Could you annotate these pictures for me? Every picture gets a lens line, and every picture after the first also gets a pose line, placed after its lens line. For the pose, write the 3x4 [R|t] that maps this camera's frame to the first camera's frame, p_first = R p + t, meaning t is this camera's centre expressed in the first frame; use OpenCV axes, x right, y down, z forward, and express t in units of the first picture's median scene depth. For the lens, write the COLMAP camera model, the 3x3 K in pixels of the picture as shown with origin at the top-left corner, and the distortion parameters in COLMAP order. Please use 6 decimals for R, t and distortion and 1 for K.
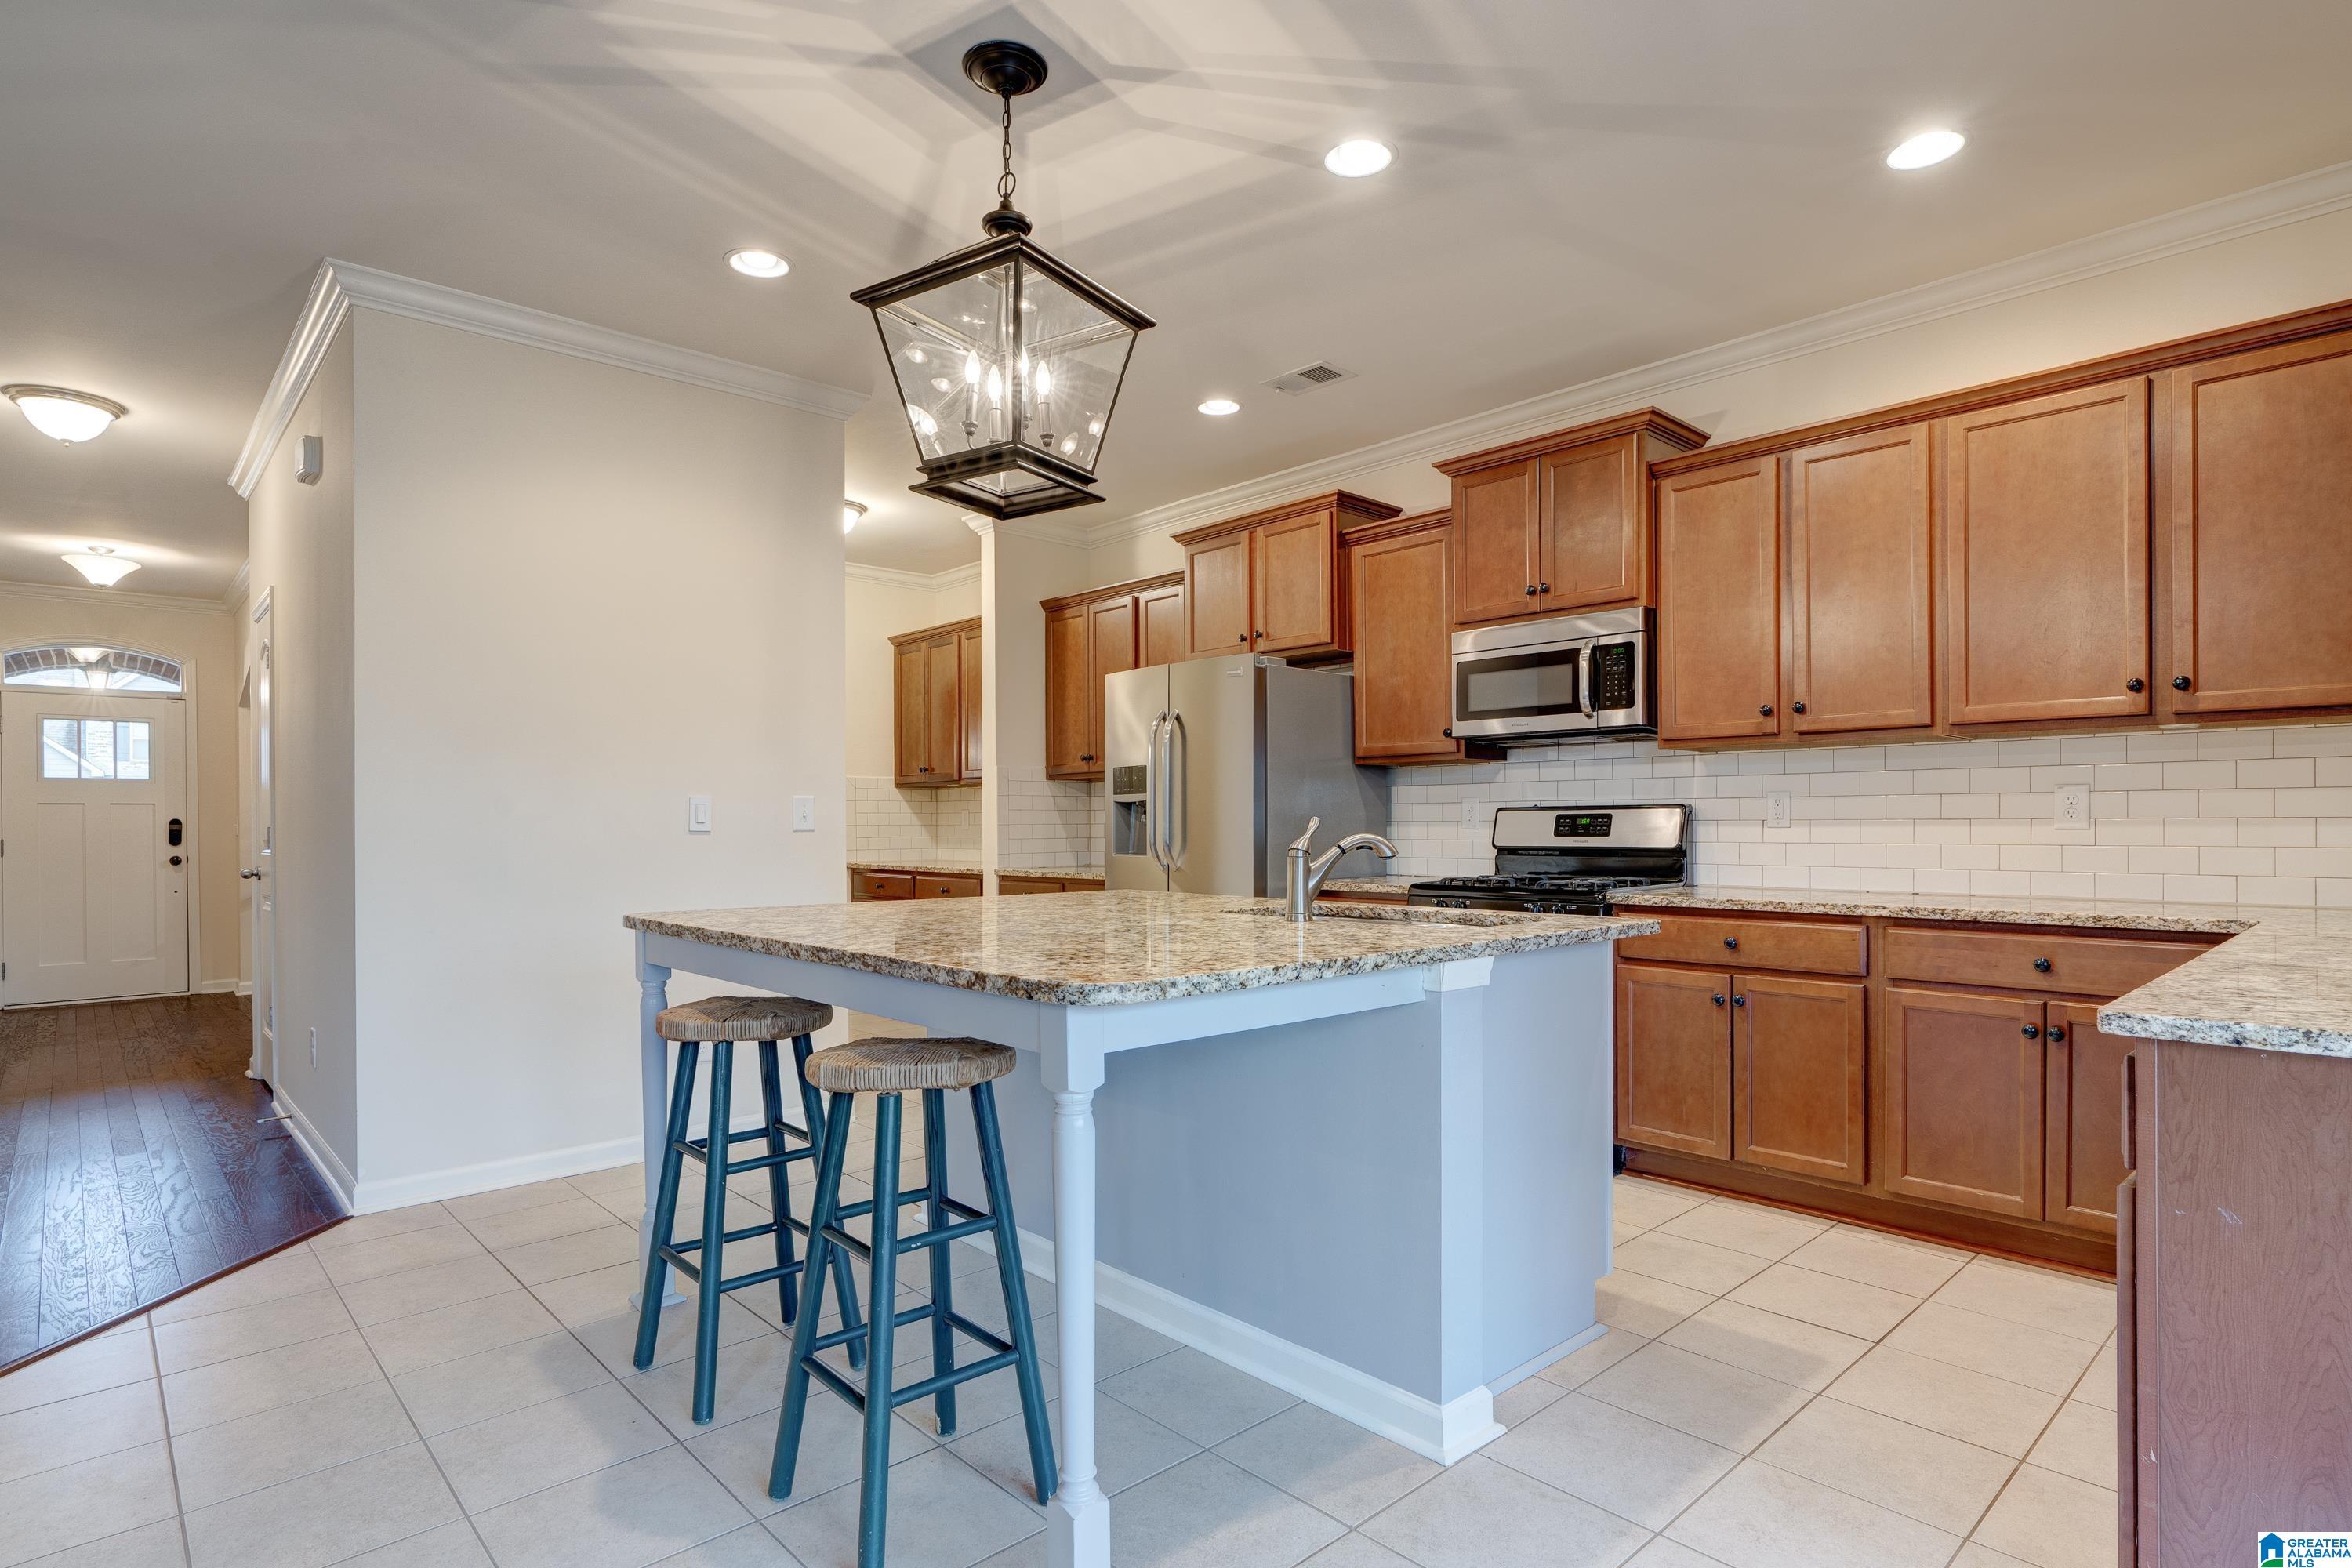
lens RADIAL K [[1207.4, 0, 1179.8], [0, 1207.4, 835.4], [0, 0, 1]] dist [-0.000786, -0.000161]
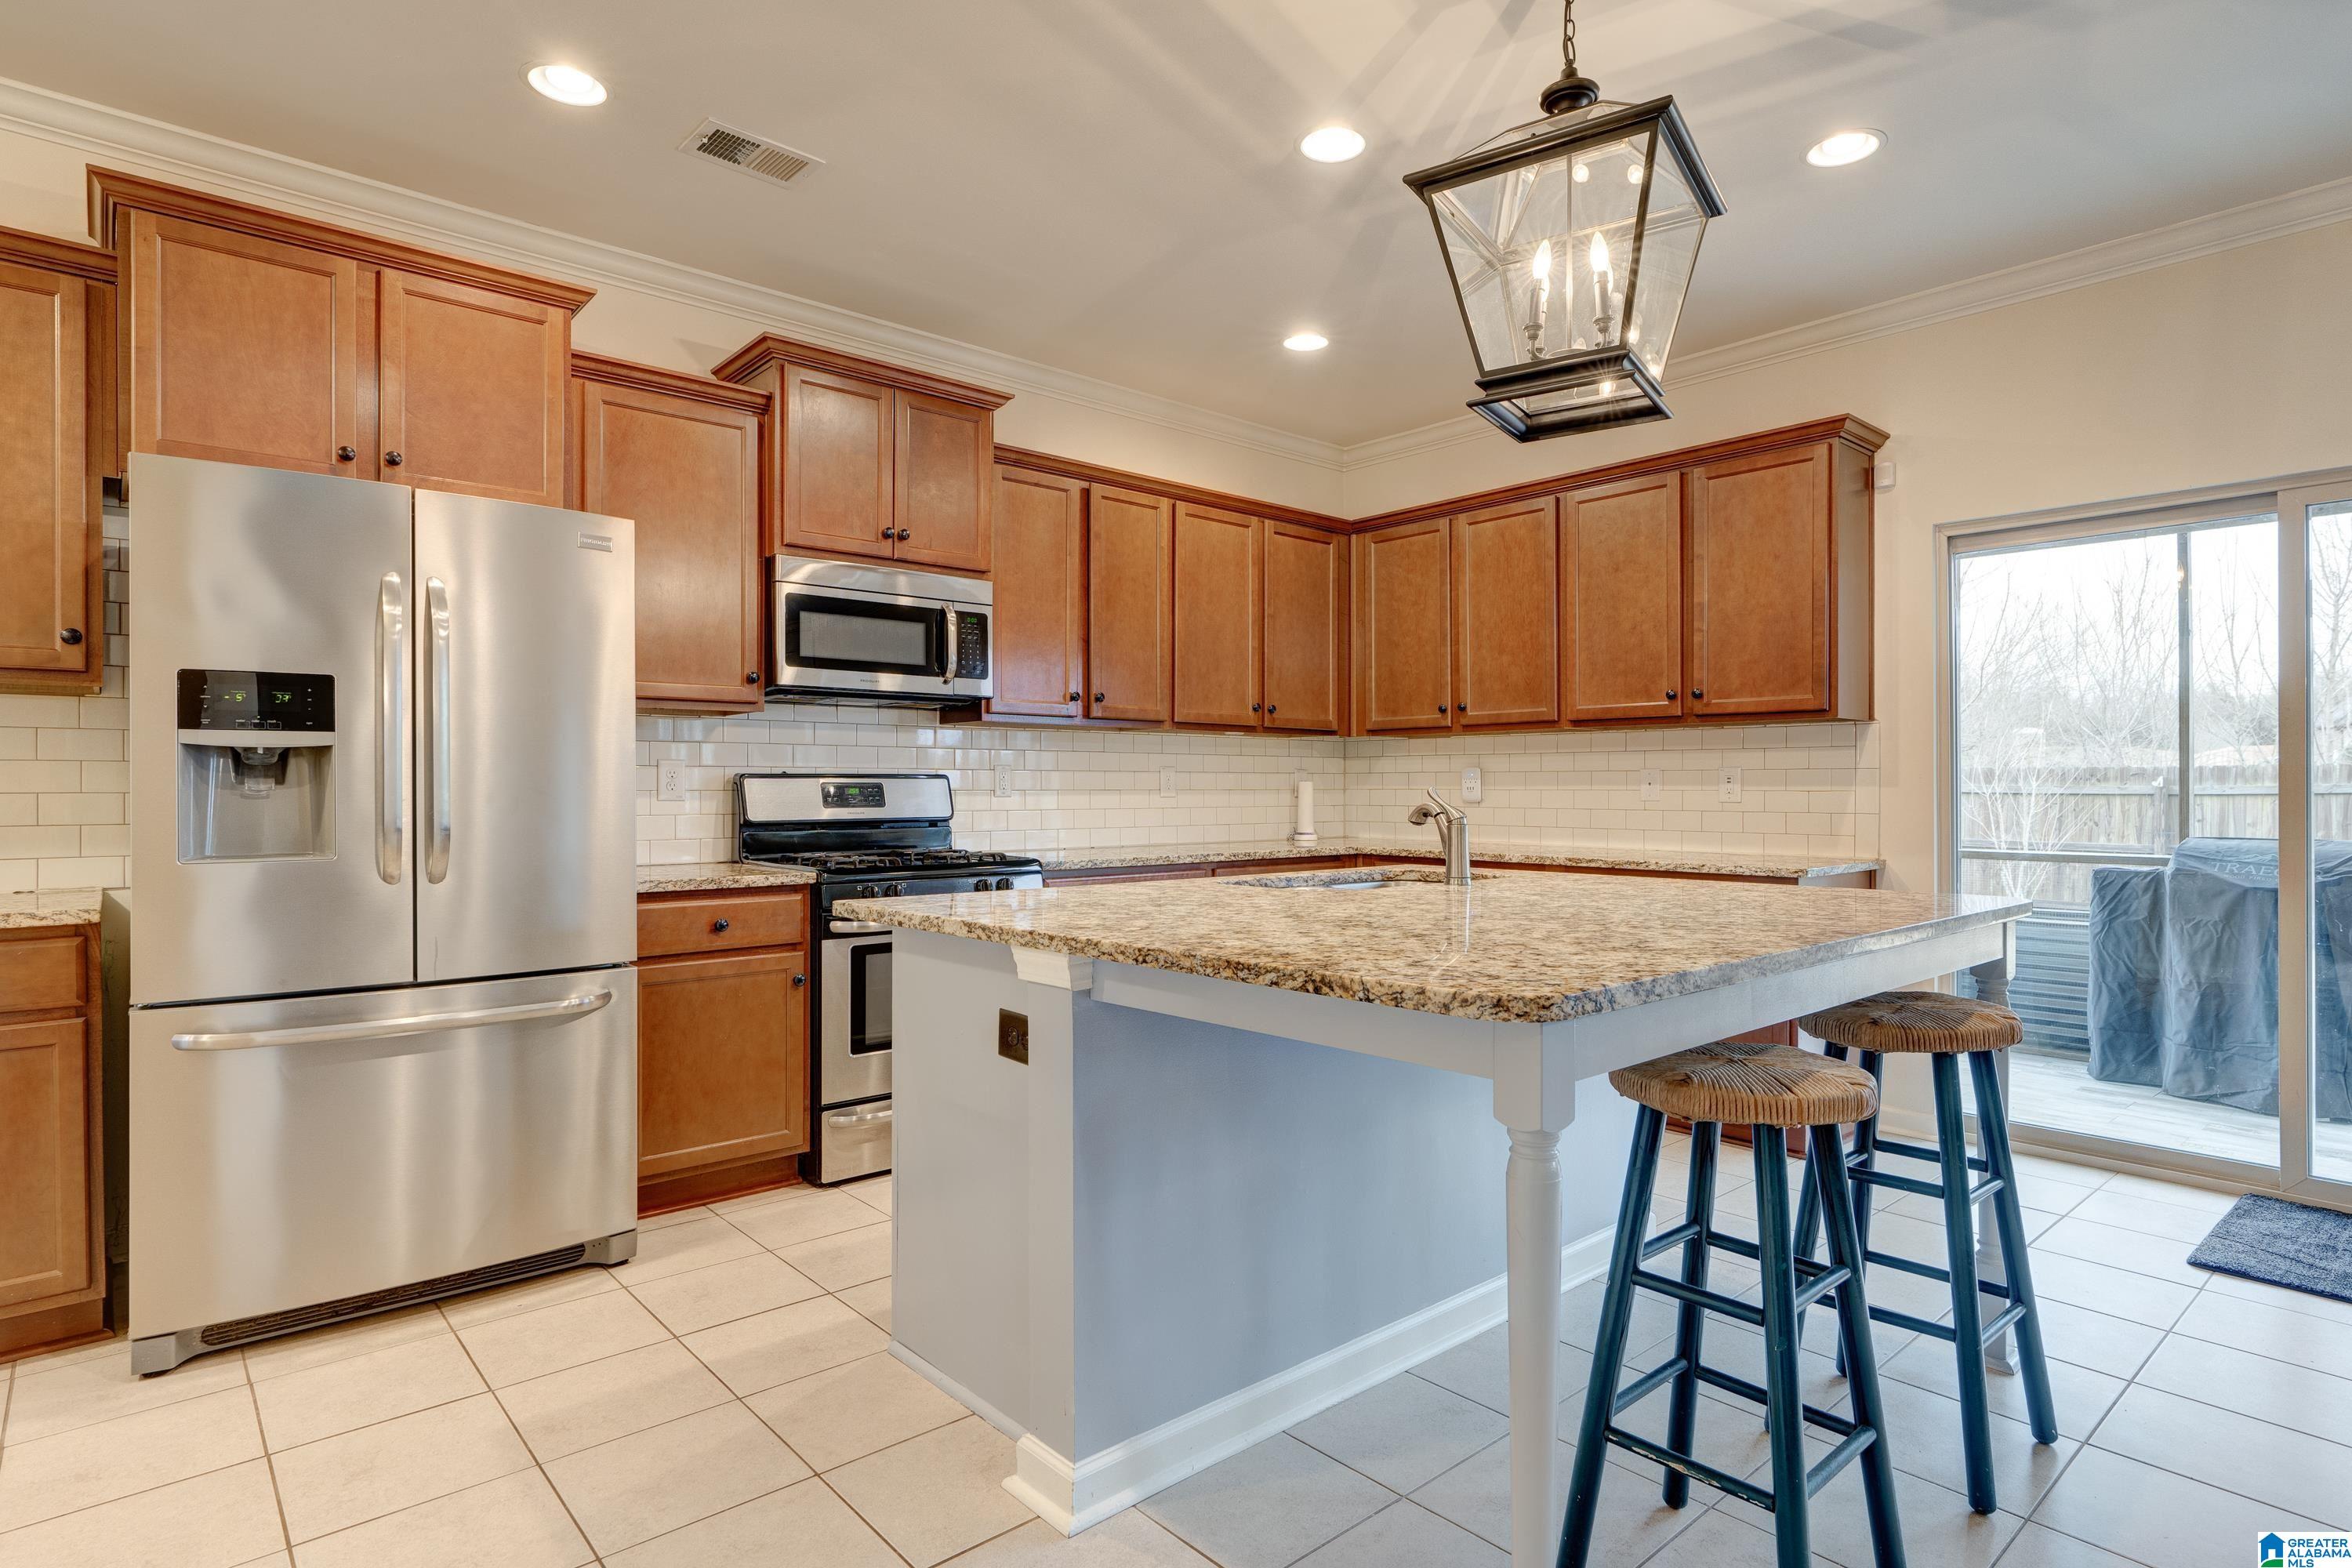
lens RADIAL K [[1246.8, 0, 1176.0], [0, 1246.8, 784.0], [0, 0, 1]] dist [0.001047, 0.000177]
pose [[0.039089, 0.009742, 0.999188, -0.514428], [0.009244, 0.999906, -0.010111, -0.004309], [-0.999193, 0.009631, 0.038995, 0.619847]]
